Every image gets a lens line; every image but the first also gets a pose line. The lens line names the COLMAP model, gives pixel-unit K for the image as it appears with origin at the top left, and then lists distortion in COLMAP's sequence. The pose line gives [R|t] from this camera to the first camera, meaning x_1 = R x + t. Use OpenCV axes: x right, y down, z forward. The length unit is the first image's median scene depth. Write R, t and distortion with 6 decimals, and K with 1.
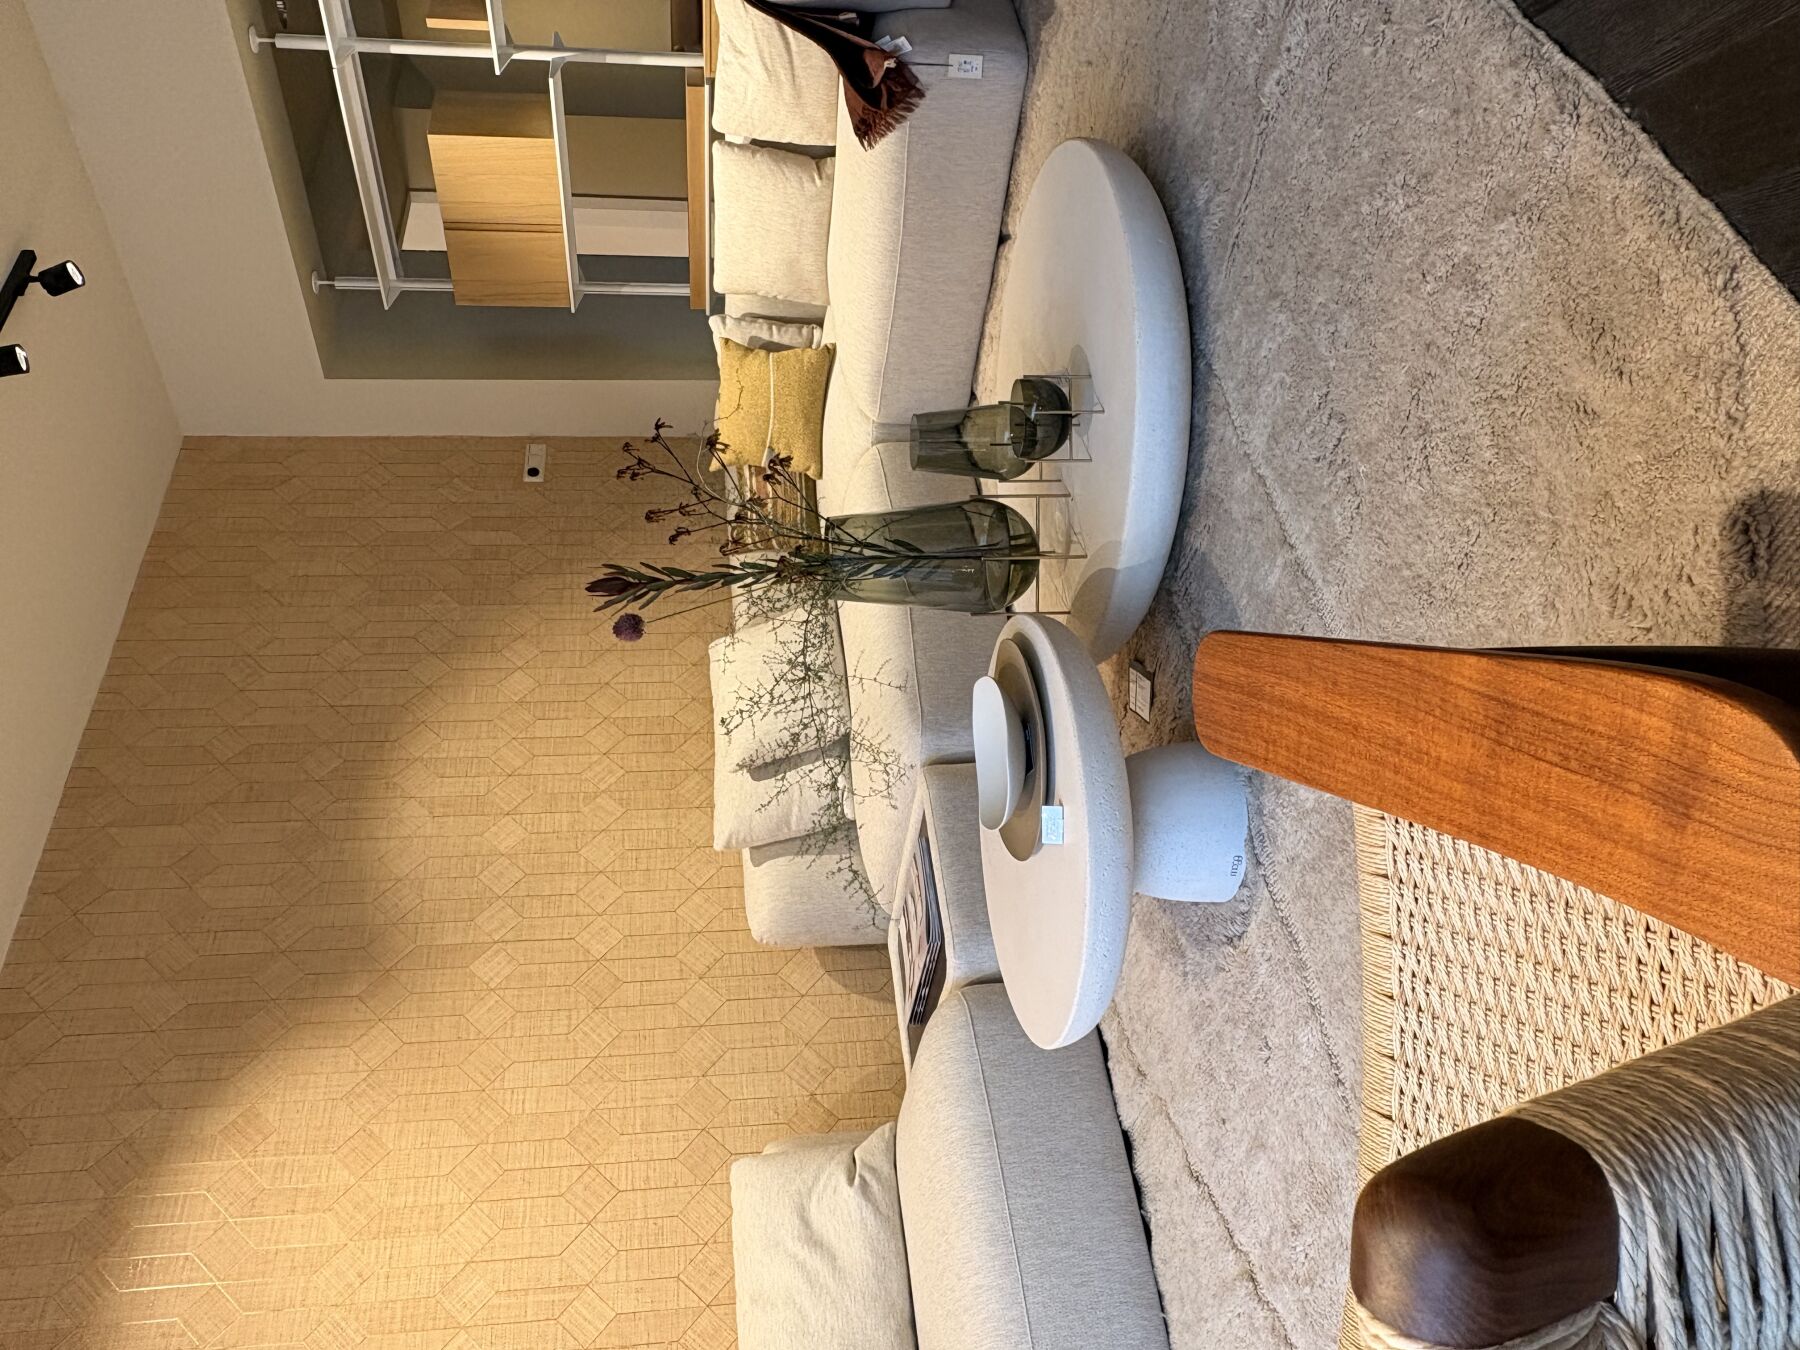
lens RADIAL K [[1355.1, 0, 895.8], [0, 1355.1, 667.6], [0, 0, 1]] dist [0.000590, -0.001121]
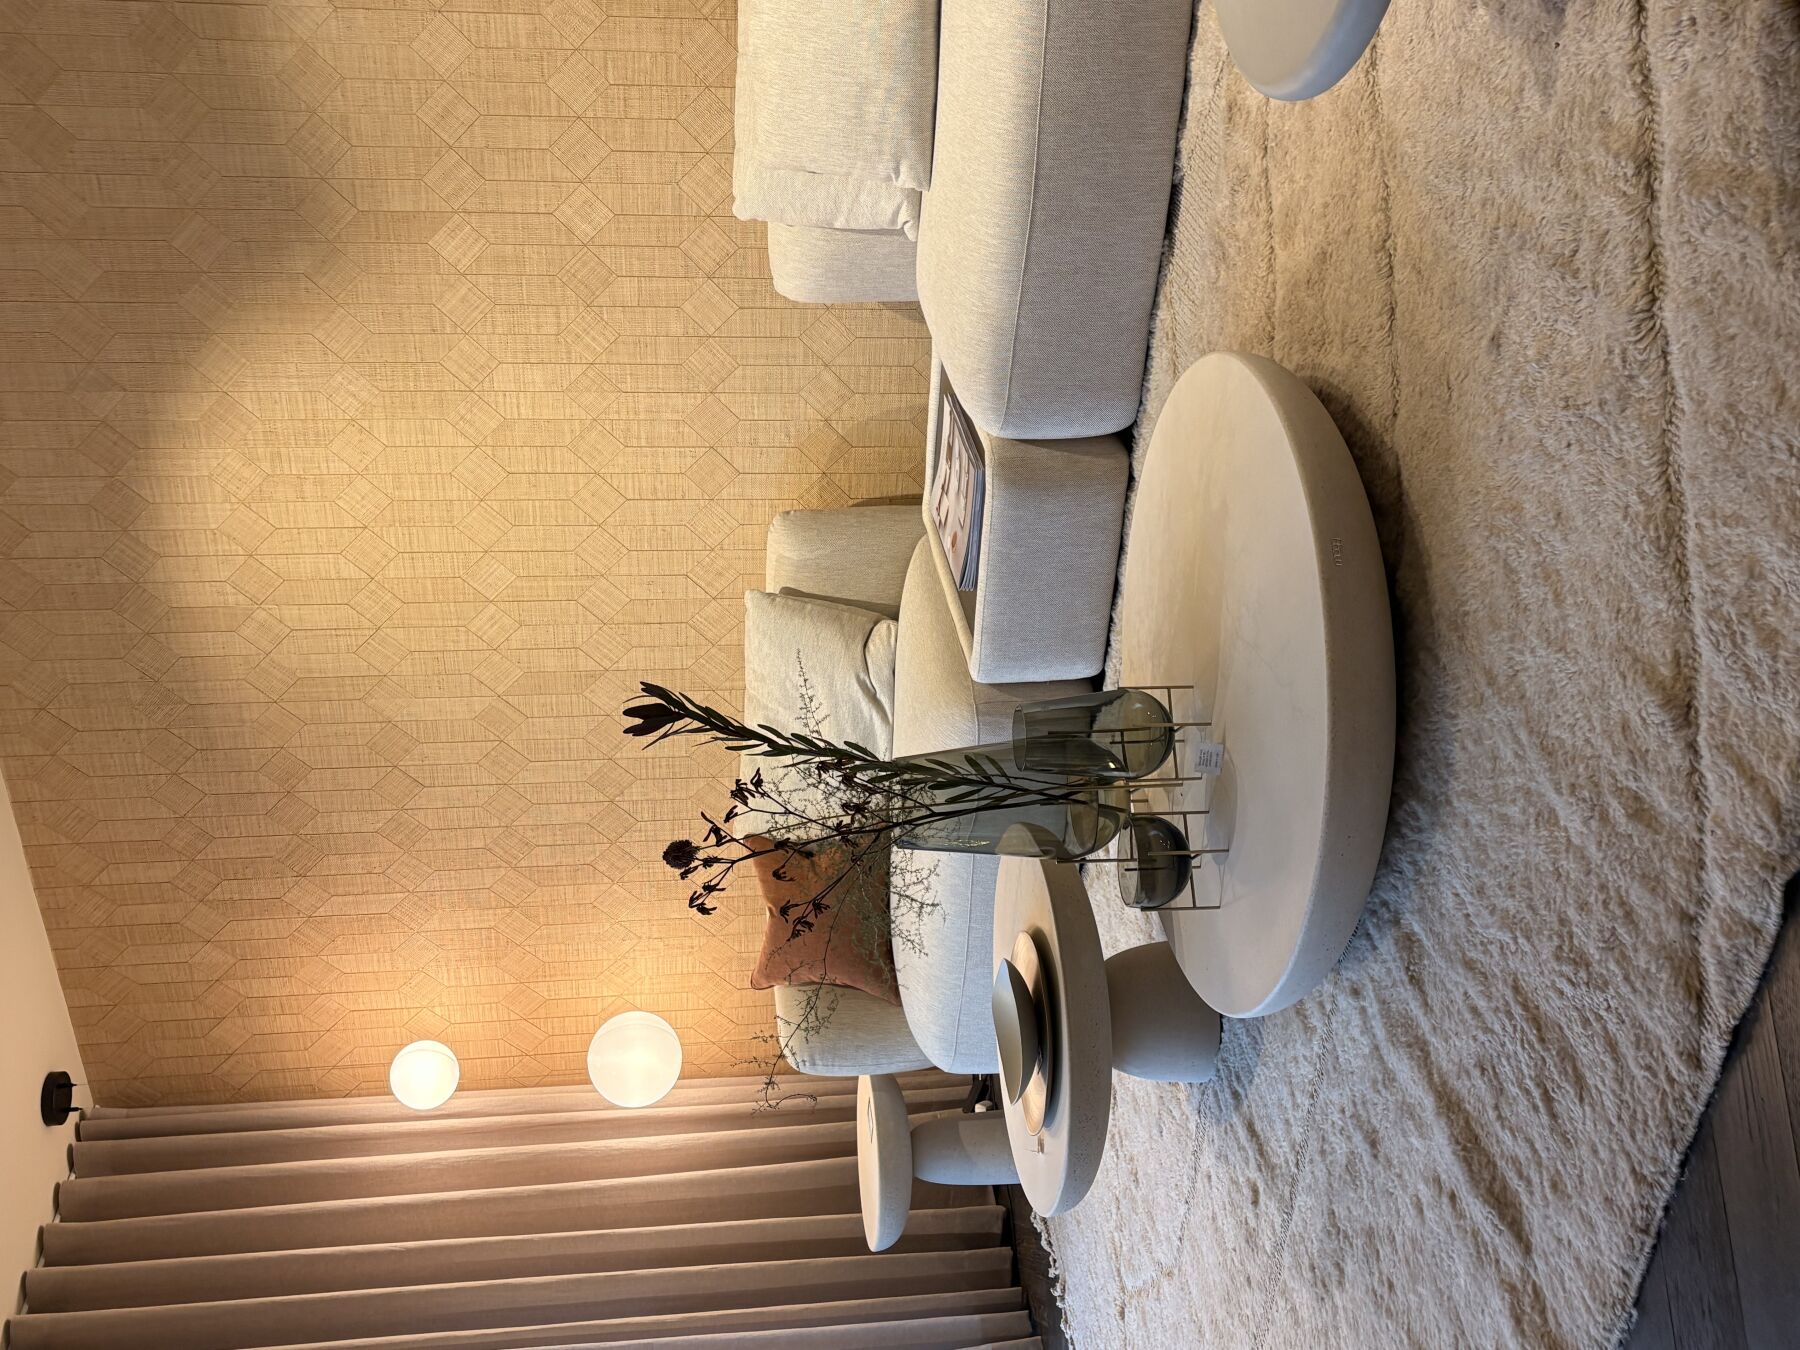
lens RADIAL K [[1722.6, 0, 901.5], [0, 1722.6, 670.2], [0, 0, 1]] dist [0.125138, -0.356097]
pose [[0.986586, 0.125875, 0.103945, -0.120100], [-0.138275, 0.305928, 0.941960, -0.811053], [0.086769, -0.943697, 0.319229, 0.487820]]
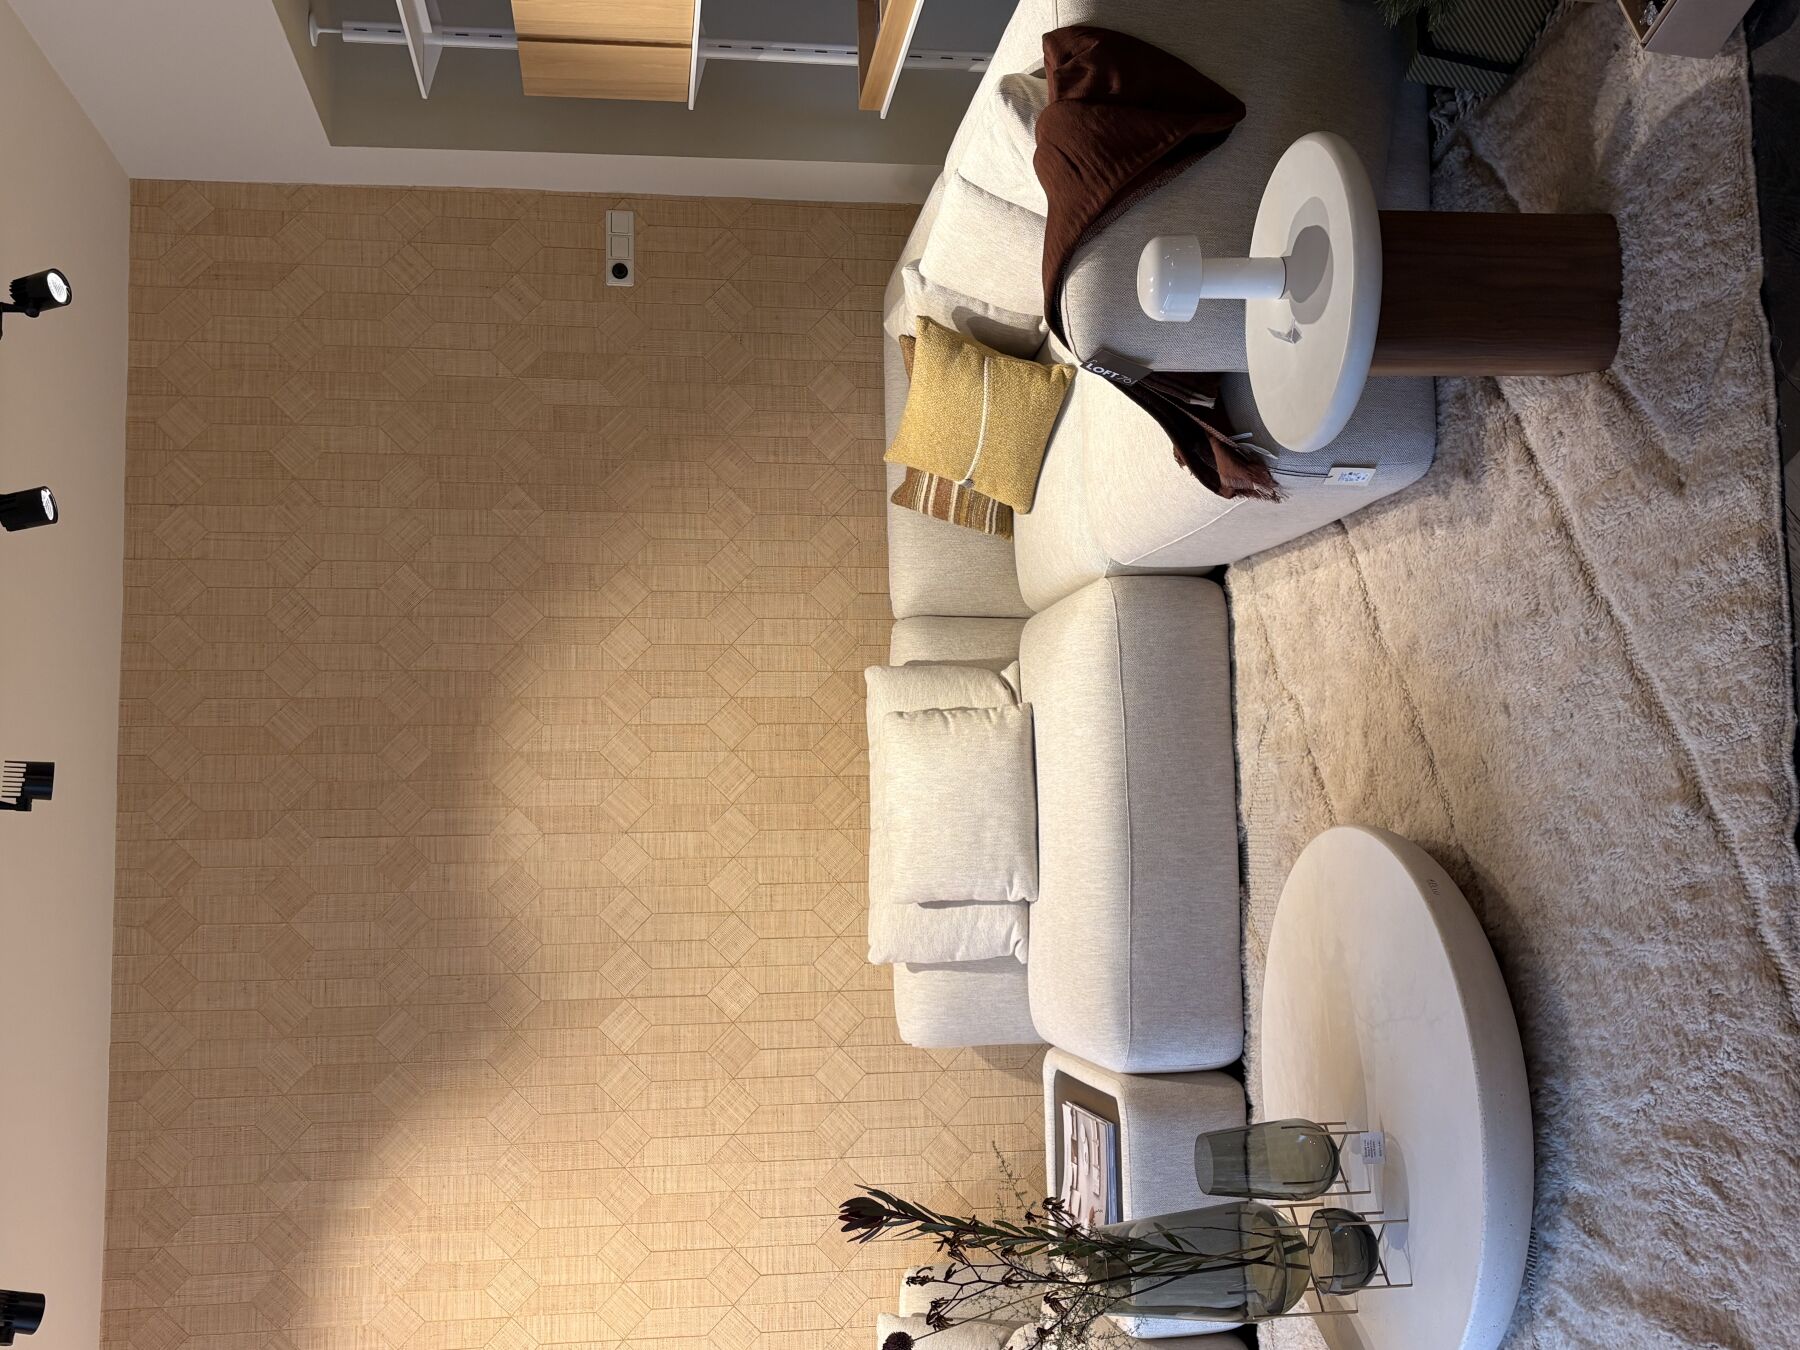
lens RADIAL K [[1817.8, 0, 908.7], [0, 1817.8, 678.9], [0, 0, 1]] dist [0.164116, -0.501930]
pose [[0.994350, 0.099727, 0.036375, -0.187910], [-0.102889, 0.821078, 0.561467, -0.793892], [0.026127, -0.562037, 0.826699, 0.092171]]
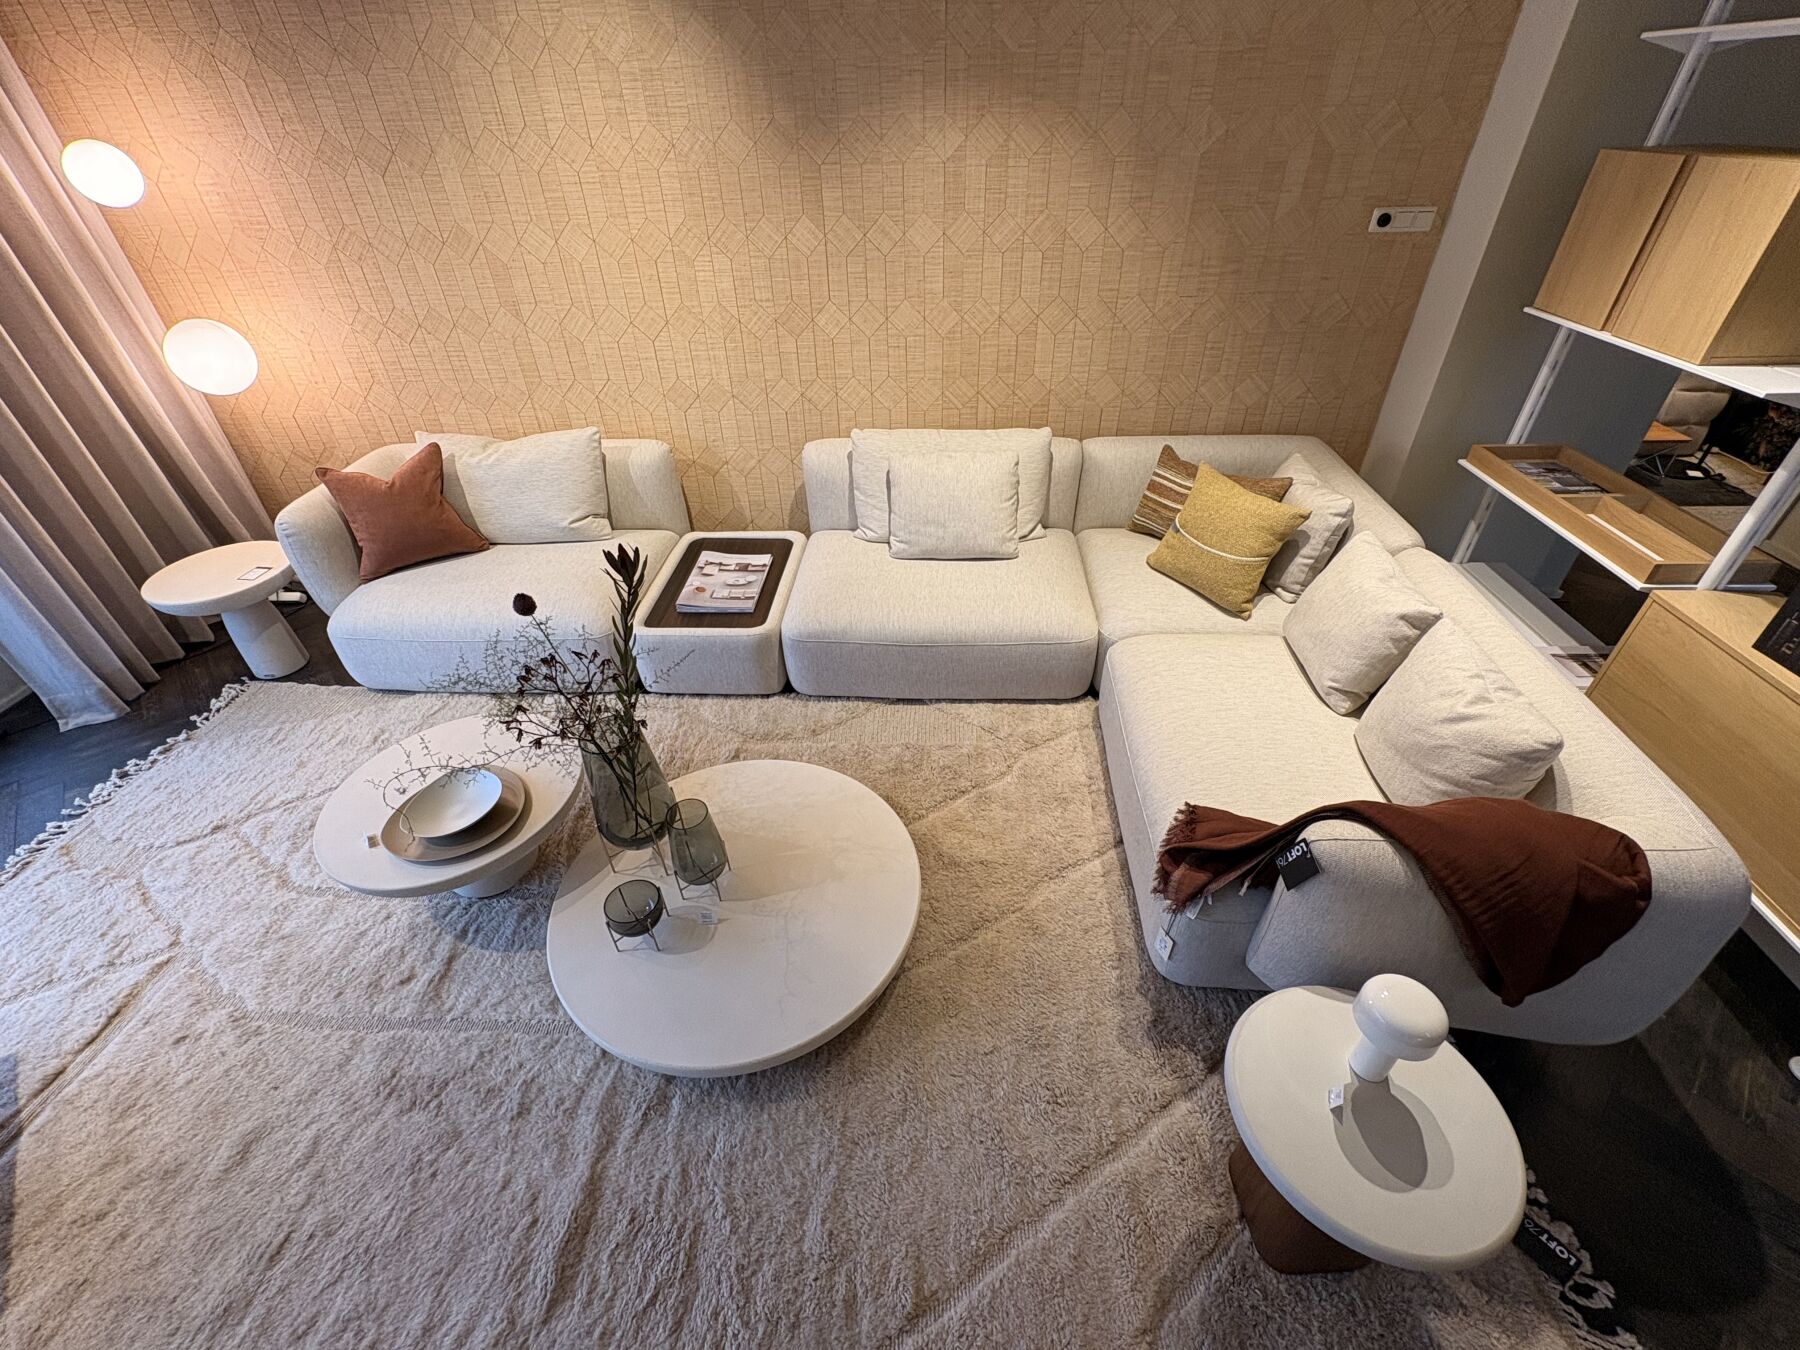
lens RADIAL K [[763.1, 0, 897.4], [0, 763.1, 675.1], [0, 0, 1]] dist [0.000937, 0.000787]
pose [[-0.090115, 0.848749, 0.521060, -0.364239], [-0.723416, -0.415373, 0.551485, -0.476860], [0.684506, -0.327246, 0.651430, 0.484073]]
